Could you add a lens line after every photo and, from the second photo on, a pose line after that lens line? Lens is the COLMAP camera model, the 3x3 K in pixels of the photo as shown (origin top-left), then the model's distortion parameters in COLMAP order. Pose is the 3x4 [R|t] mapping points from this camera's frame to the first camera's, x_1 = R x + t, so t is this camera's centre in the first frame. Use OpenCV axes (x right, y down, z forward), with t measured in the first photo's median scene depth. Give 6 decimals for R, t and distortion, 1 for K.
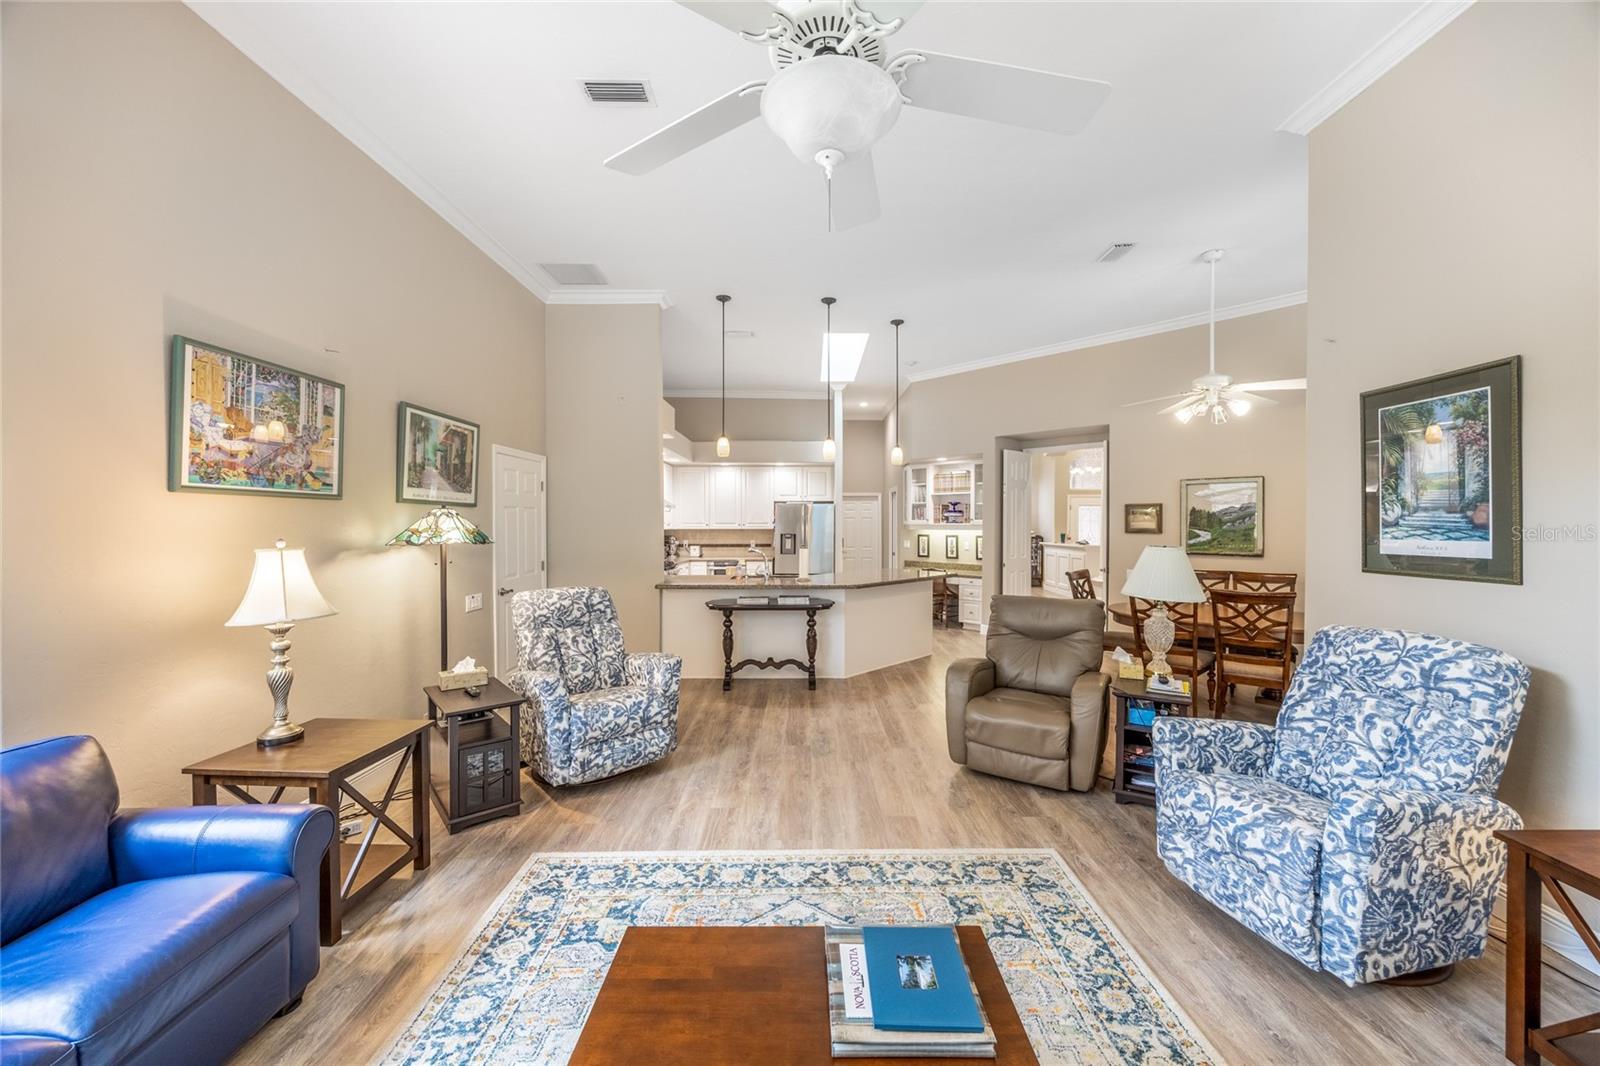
lens RADIAL K [[606.5, 0, 804.3], [0, 606.5, 530.3], [0, 0, 1]] dist [-0.003526, 0.000531]
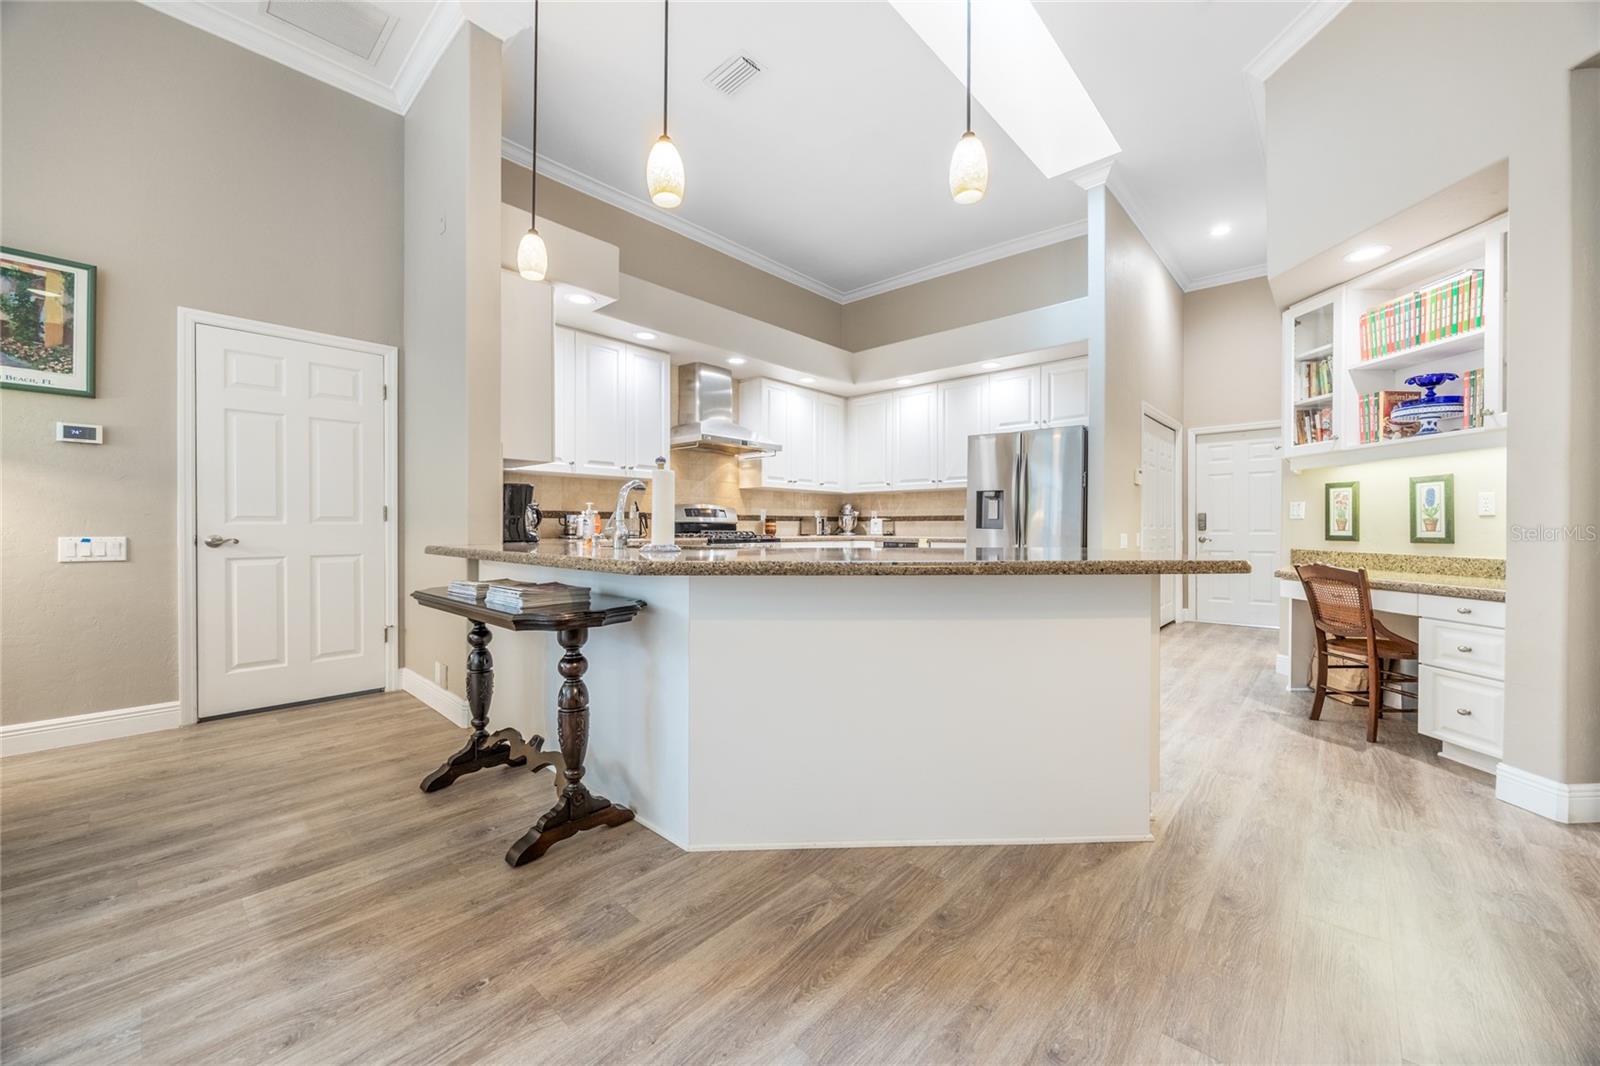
lens RADIAL K [[606.5, 0, 801.3], [0, 606.5, 531.9], [0, 0, 1]] dist [-0.003526, 0.000531]
pose [[0.741478, 0.008896, -0.670918, 0.628459], [-0.012782, 0.999918, -0.000868, 0.135577], [0.670855, 0.009220, 0.741531, 1.495206]]
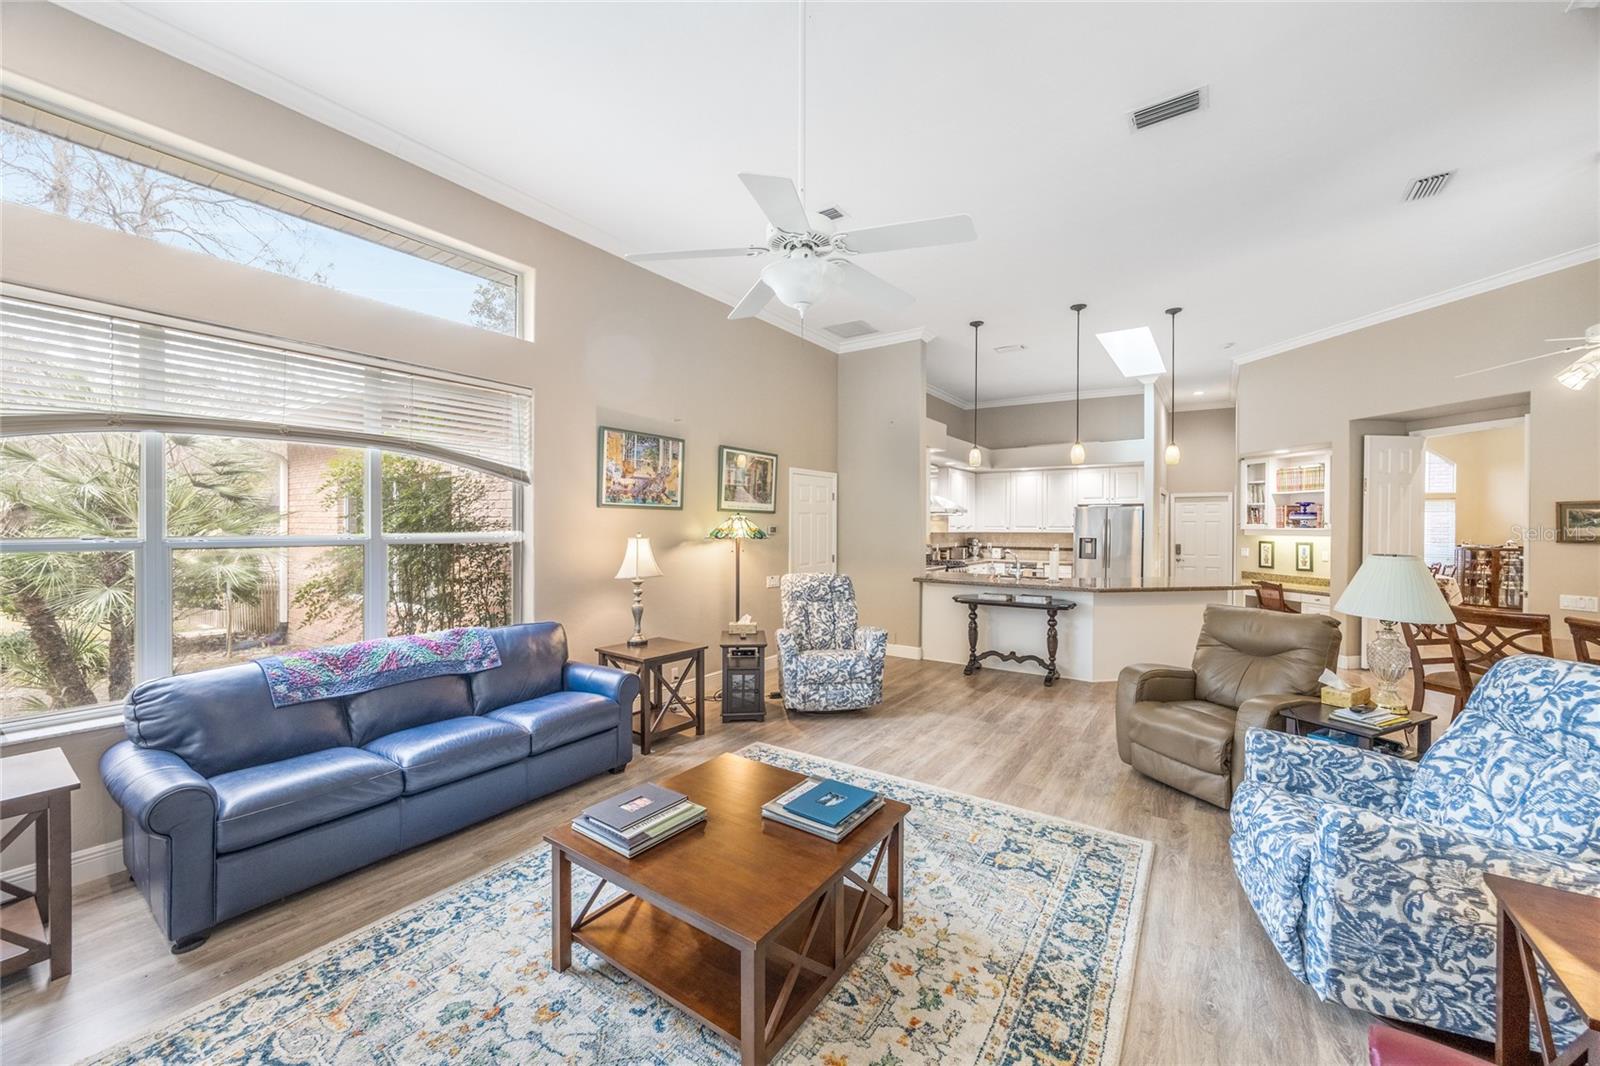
lens RADIAL K [[606.5, 0, 806.9], [0, 606.5, 528.8], [0, 0, 1]] dist [-0.003526, 0.000531]
pose [[0.825828, 0.008087, -0.563865, 0.450485], [-0.012693, 0.999910, -0.004250, 0.003675], [0.563780, 0.010667, 0.825856, -0.168753]]
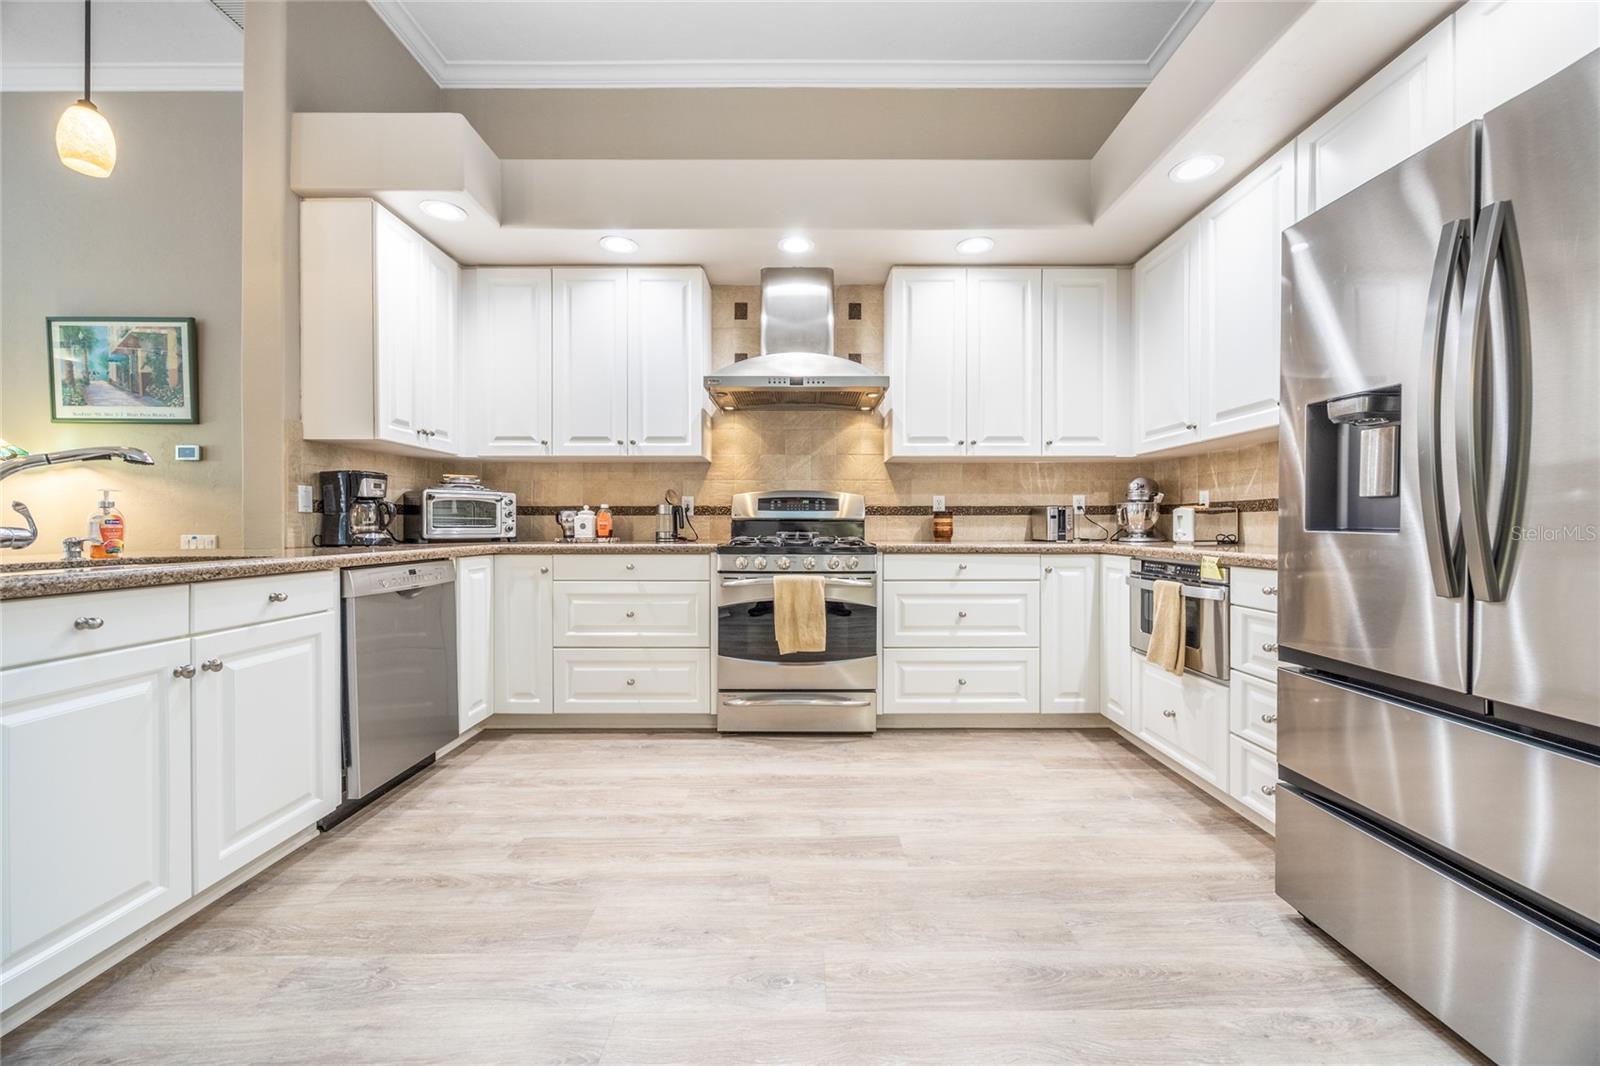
lens RADIAL K [[606.5, 0, 805.6], [0, 606.5, 528.9], [0, 0, 1]] dist [-0.003526, 0.000531]
pose [[0.003402, 0.006932, -0.999970, 0.368663], [-0.014341, 0.999873, 0.006882, 0.120899], [0.999891, 0.014318, 0.003501, 2.615382]]
